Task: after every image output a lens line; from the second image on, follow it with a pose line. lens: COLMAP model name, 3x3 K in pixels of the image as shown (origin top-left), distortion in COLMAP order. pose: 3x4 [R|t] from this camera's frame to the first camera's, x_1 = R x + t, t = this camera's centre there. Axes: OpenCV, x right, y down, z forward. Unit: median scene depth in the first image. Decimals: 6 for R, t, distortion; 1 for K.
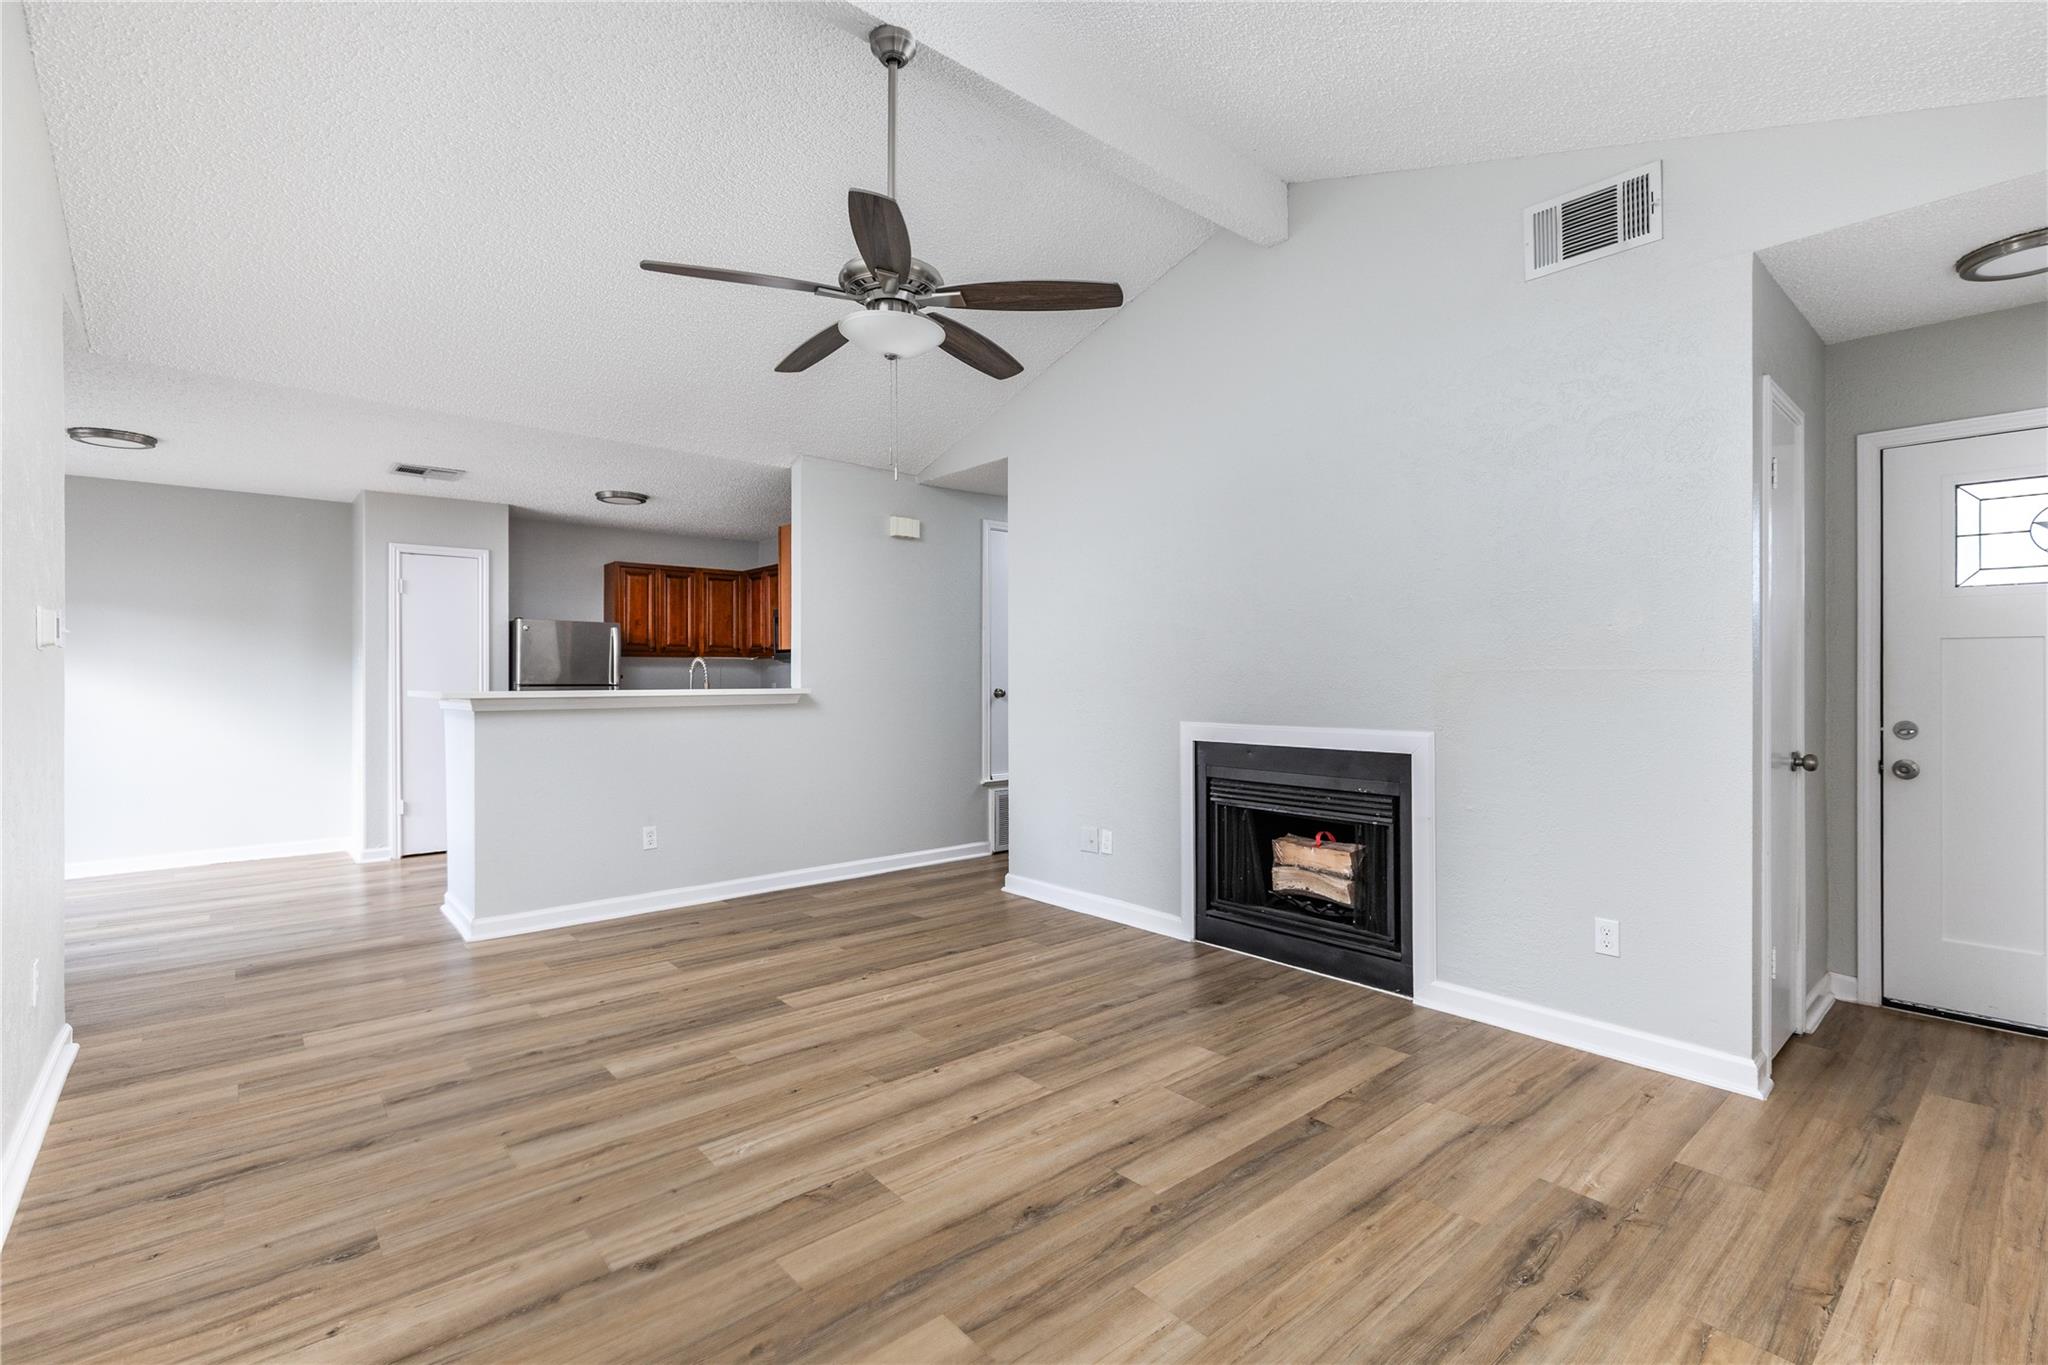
lens RADIAL K [[928.2, 0, 1020.3], [0, 928.2, 672.5], [0, 0, 1]] dist [0.005726, -0.000013]
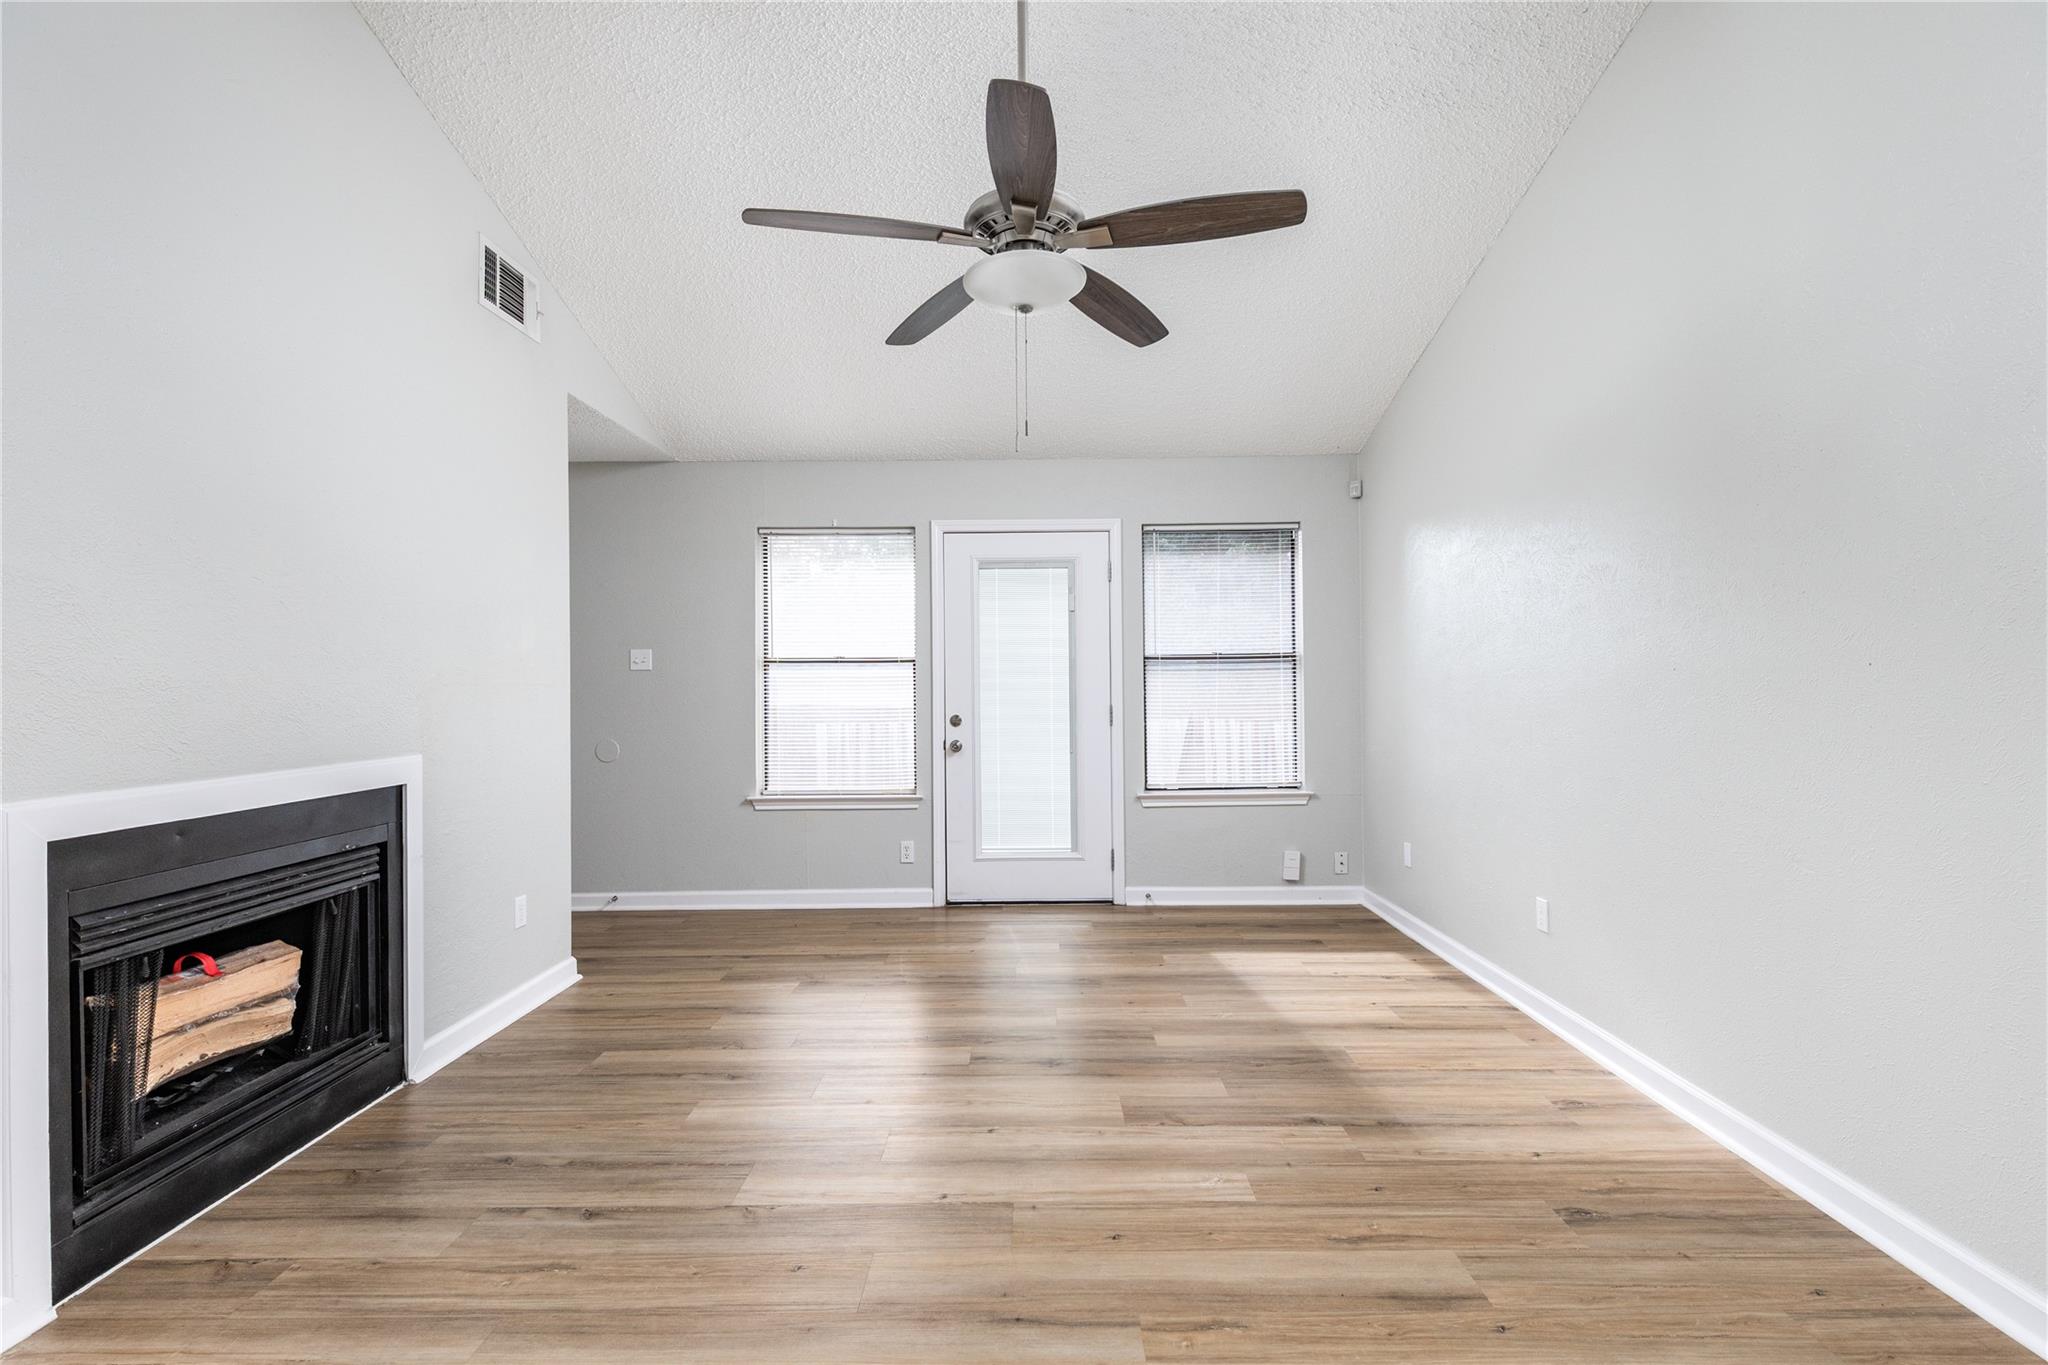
lens RADIAL K [[923.0, 0, 1030.7], [0, 923.0, 682.1], [0, 0, 1]] dist [0.004628, -0.000099]
pose [[-0.756199, 0.009138, 0.654278, -0.525050], [0.005539, 0.999956, -0.007564, 0.006395], [-0.654319, -0.002096, -0.756216, 1.237195]]
